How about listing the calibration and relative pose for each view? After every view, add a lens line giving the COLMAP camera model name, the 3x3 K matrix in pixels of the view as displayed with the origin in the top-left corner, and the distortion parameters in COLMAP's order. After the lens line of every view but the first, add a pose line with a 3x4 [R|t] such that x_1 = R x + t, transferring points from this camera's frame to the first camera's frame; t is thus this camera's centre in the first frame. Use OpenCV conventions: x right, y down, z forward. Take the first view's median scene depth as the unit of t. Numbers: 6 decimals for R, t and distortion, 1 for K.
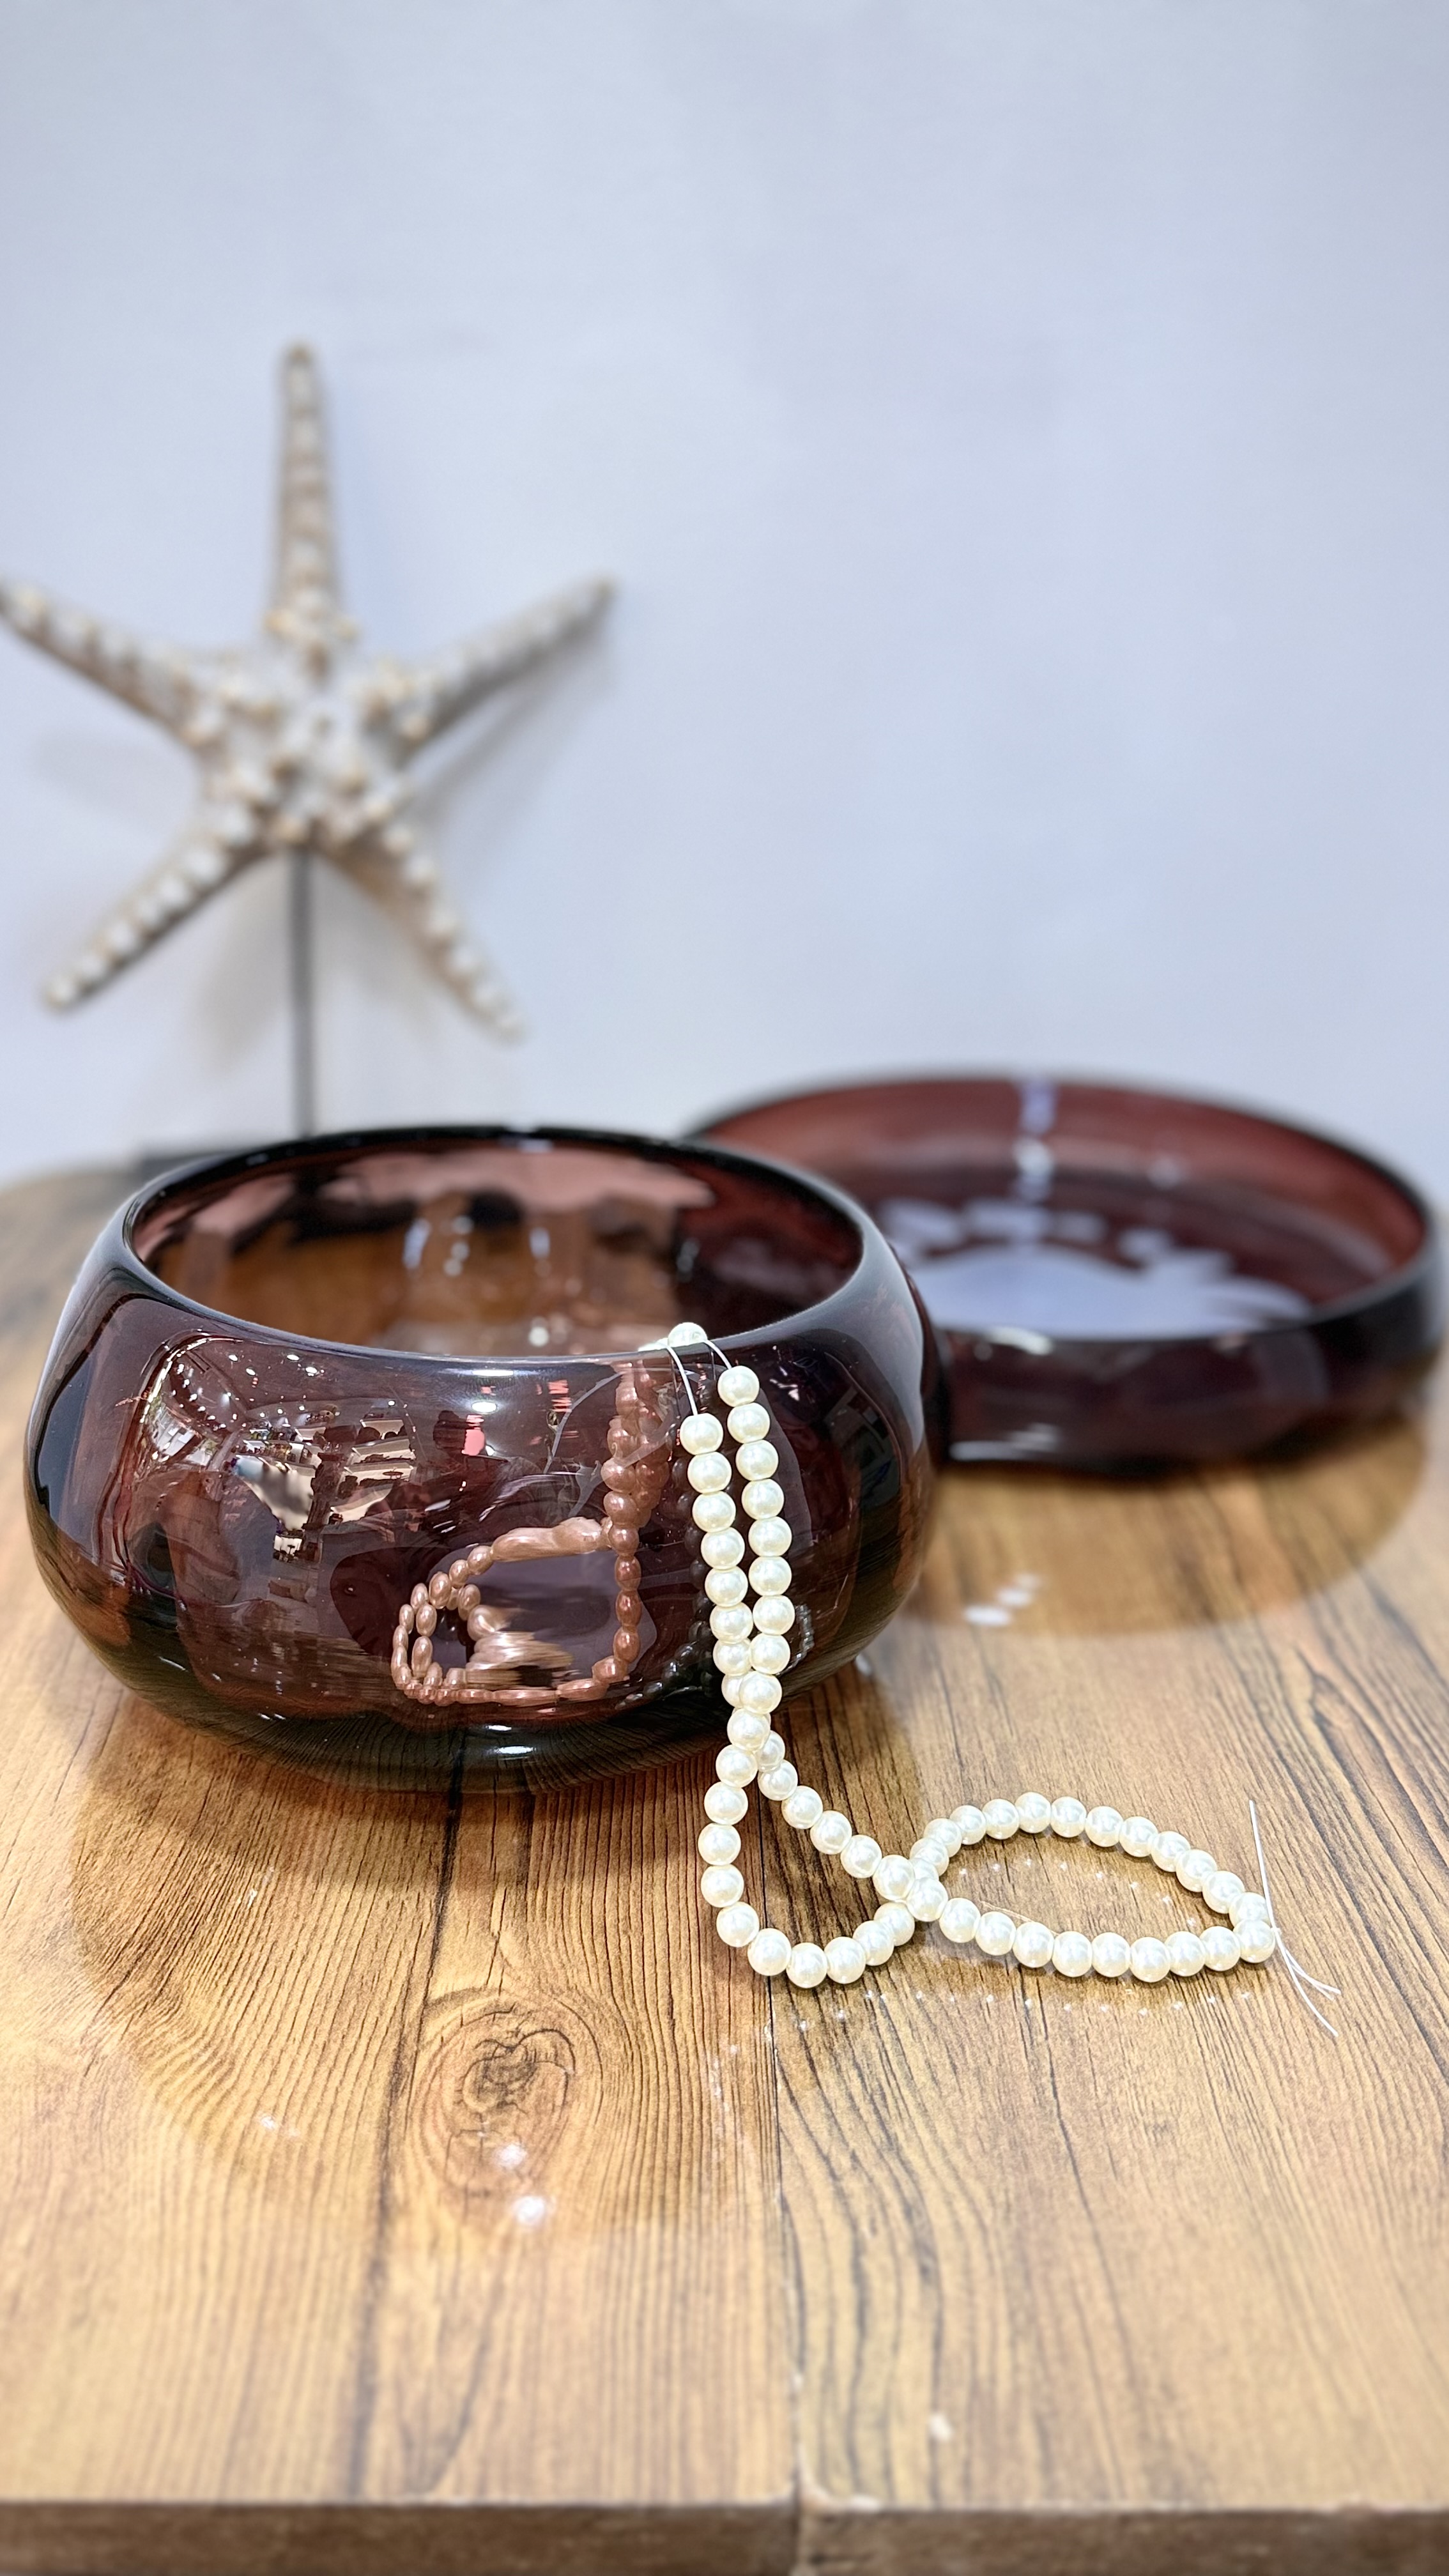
lens RADIAL K [[2014.1, 0, 734.0], [0, 2014.1, 1238.3], [0, 0, 1]] dist [-0.038488, 0.002777]
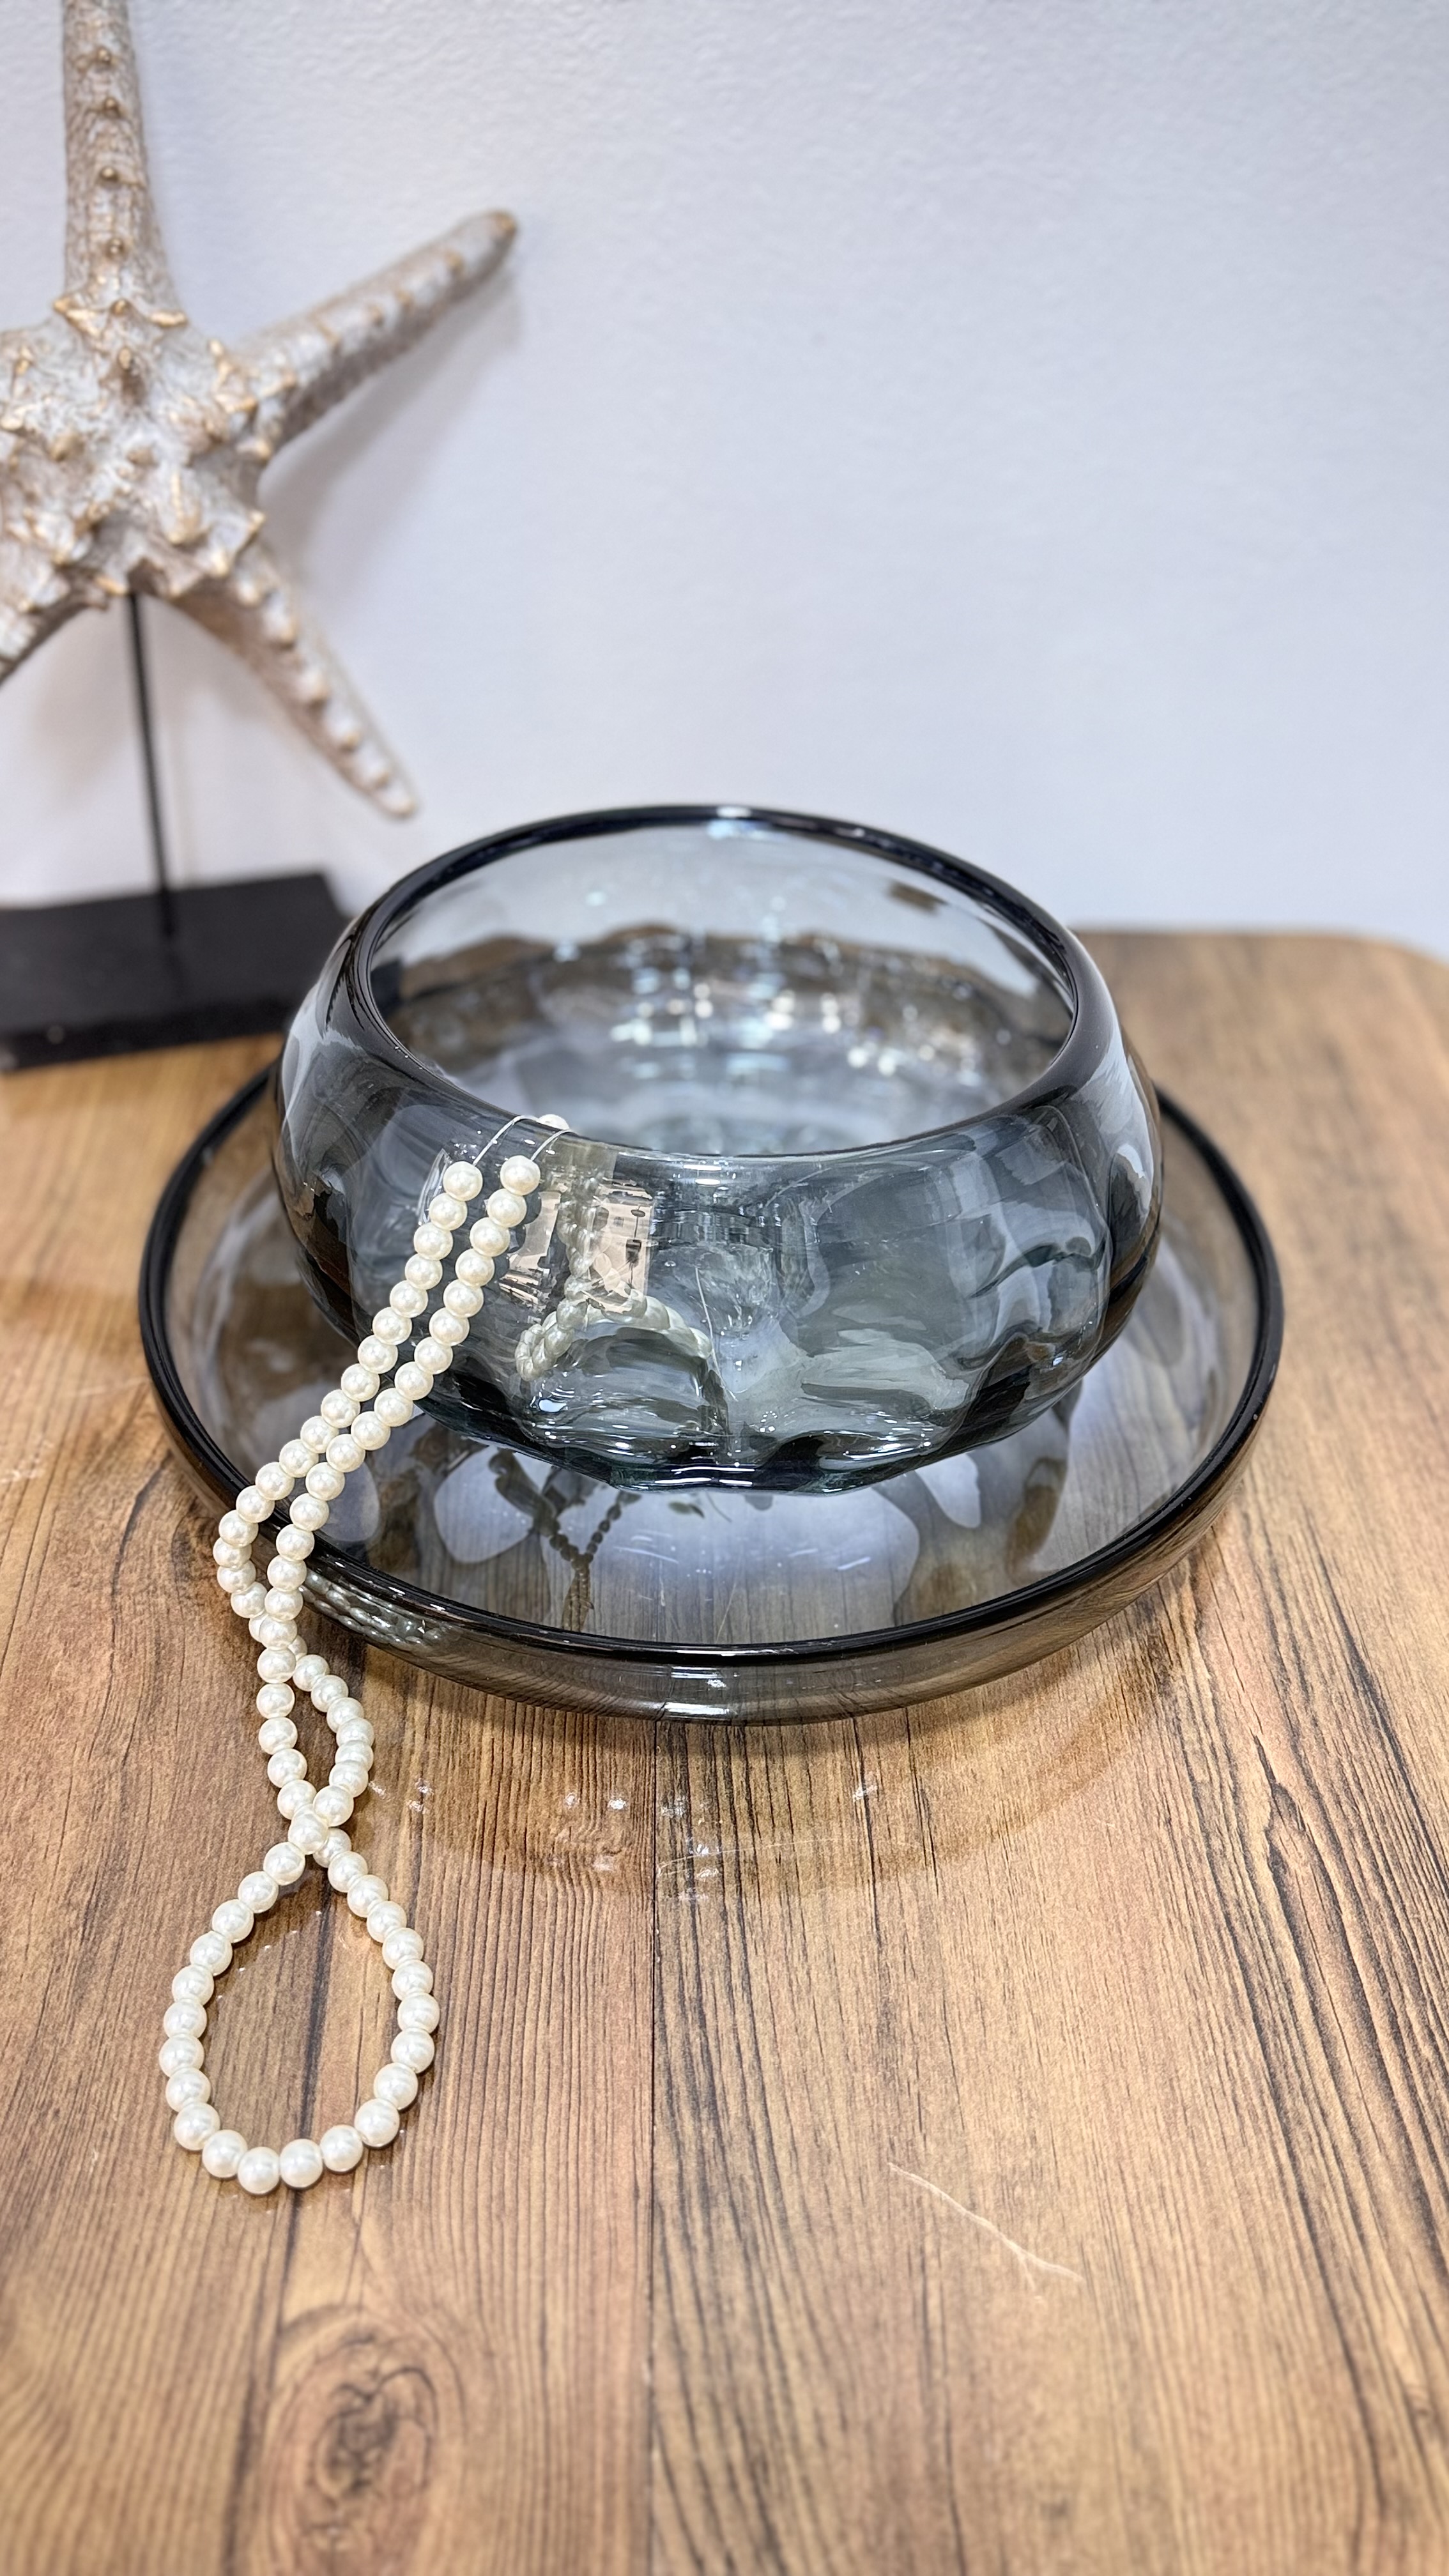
lens RADIAL K [[2014.1, 0, 737.6], [0, 2014.1, 1273.1], [0, 0, 1]] dist [-0.038488, 0.002777]
pose [[0.999817, 0.012569, 0.014400, 0.038930], [-0.016504, 0.947714, 0.318694, -0.377832], [-0.009641, -0.318874, 0.947748, 0.280256]]
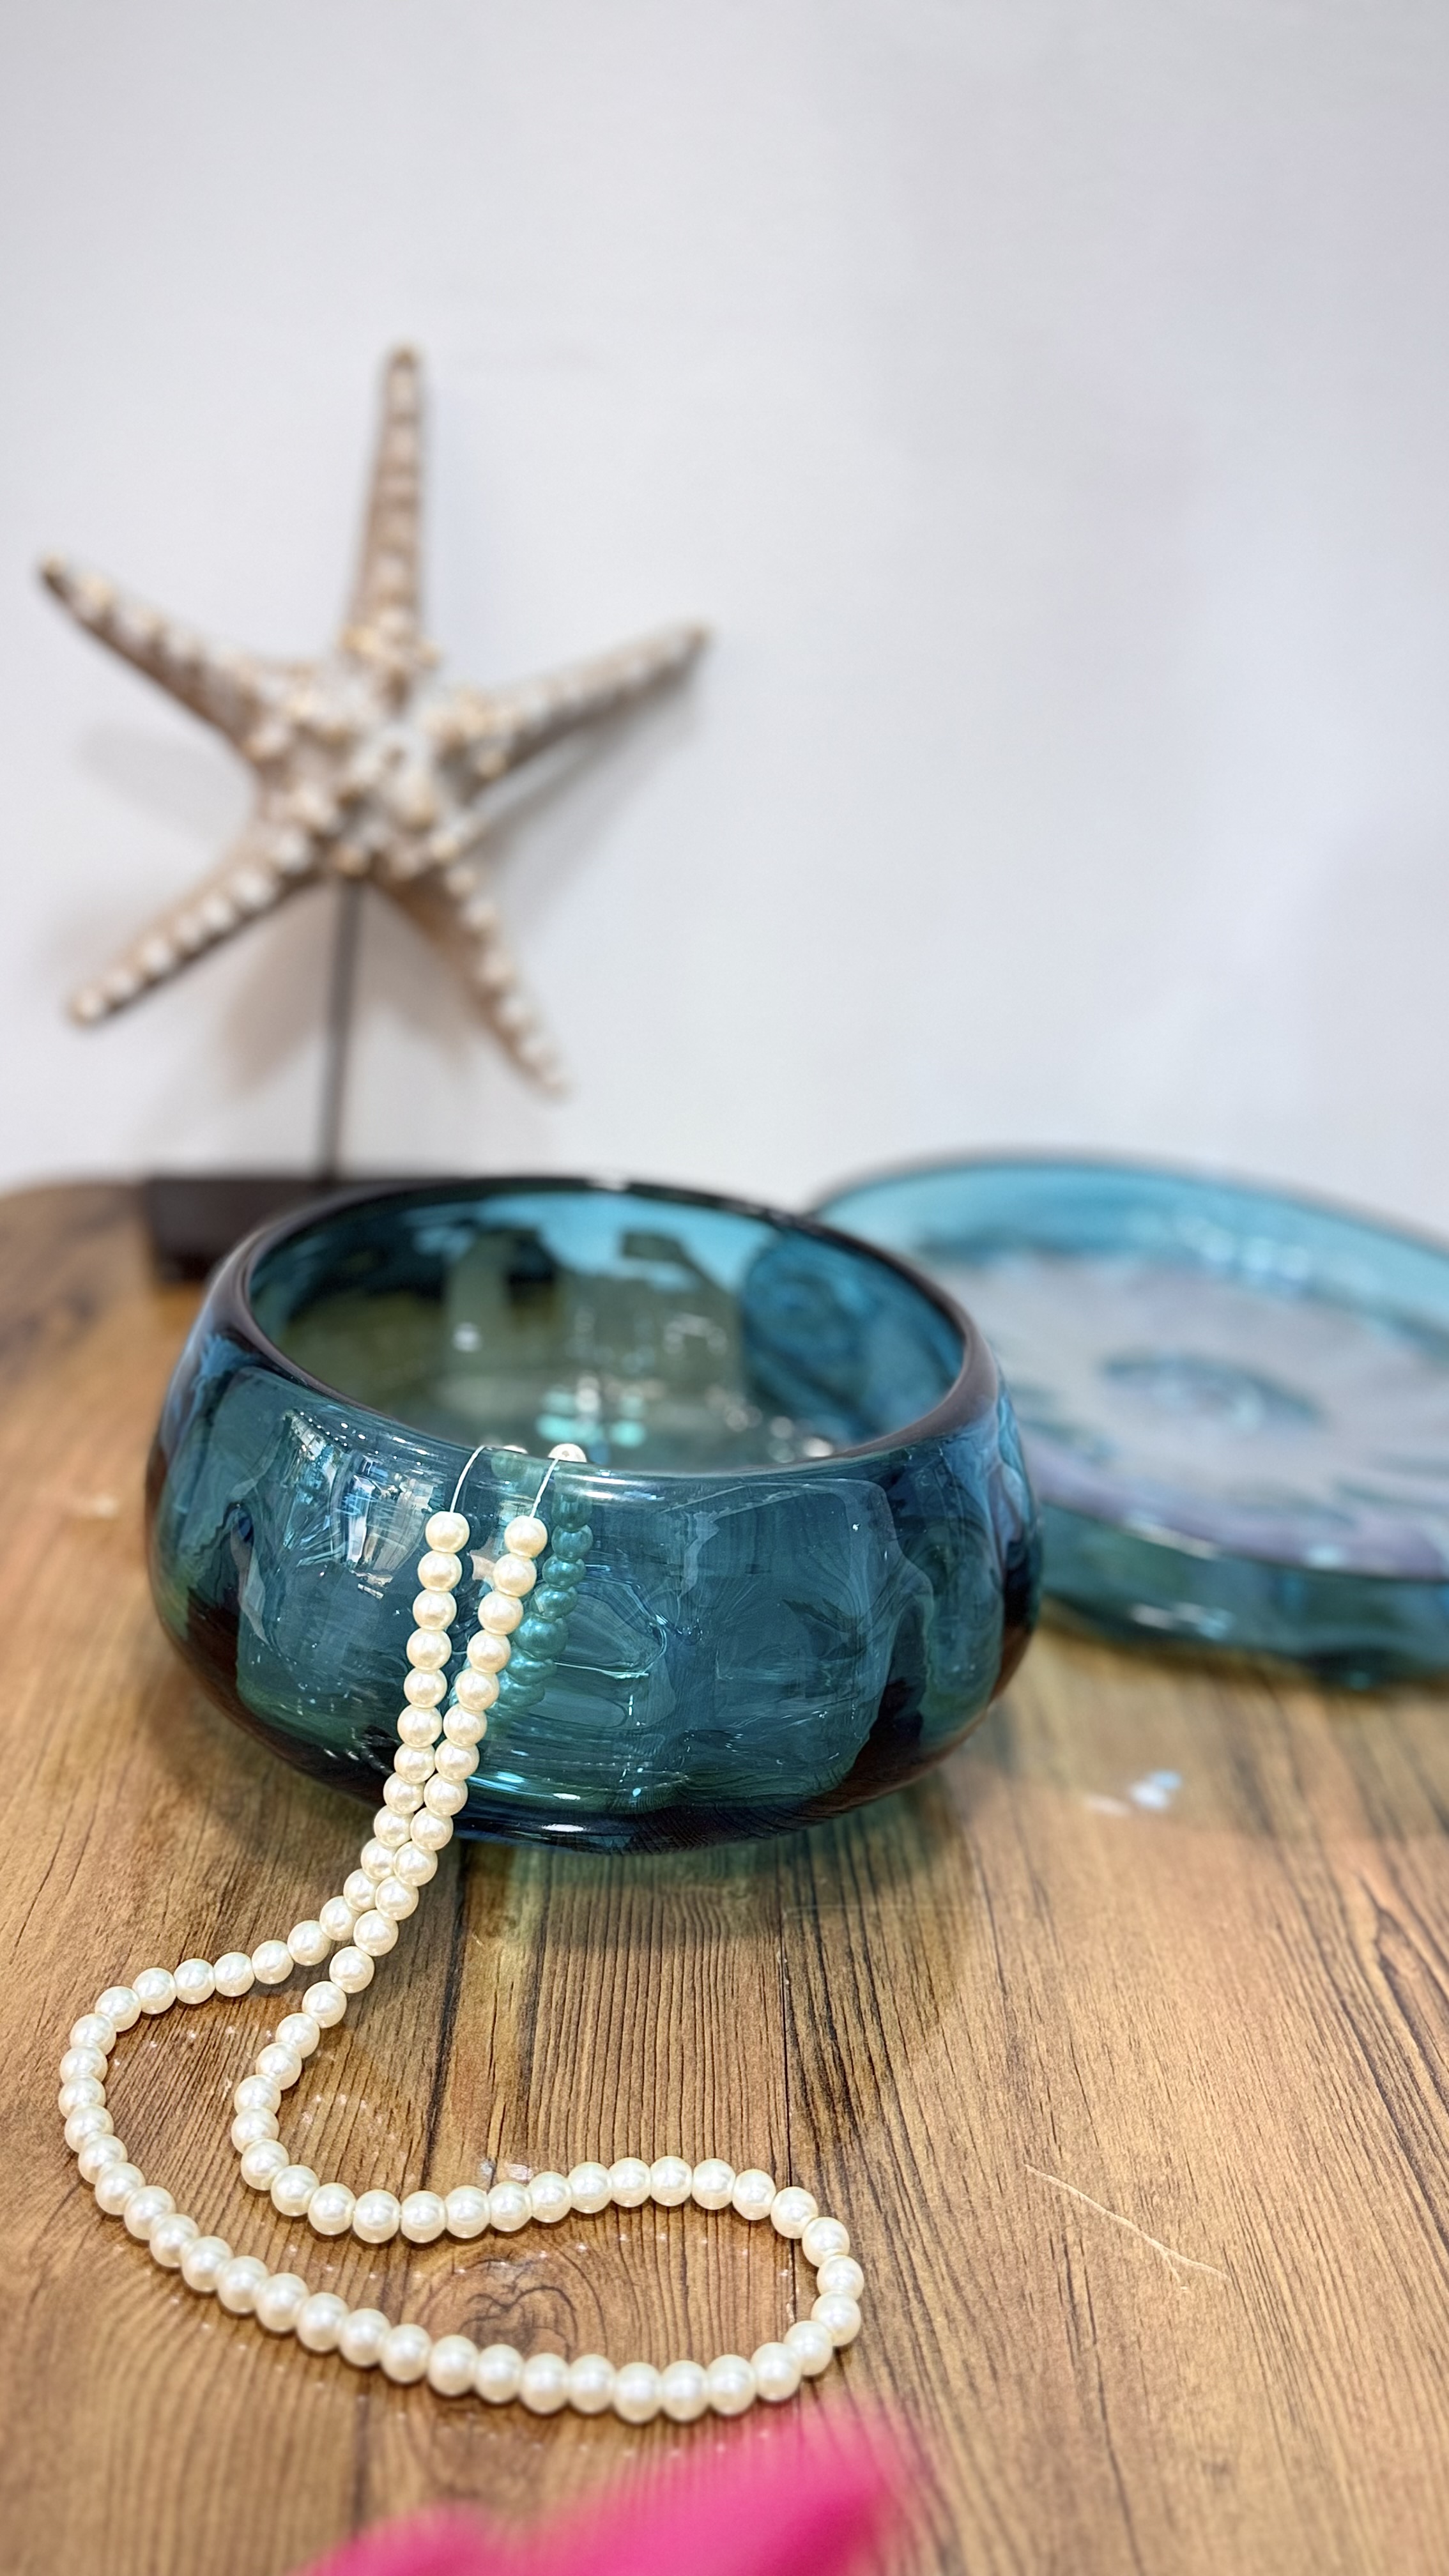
lens RADIAL K [[2014.1, 0, 738.6], [0, 2014.1, 1246.7], [0, 0, 1]] dist [-0.038488, 0.002777]
pose [[0.995004, 0.098517, 0.016180, -0.067214], [-0.098545, 0.995132, 0.000925, -0.078500], [-0.016011, -0.002514, 0.999869, 0.101188]]
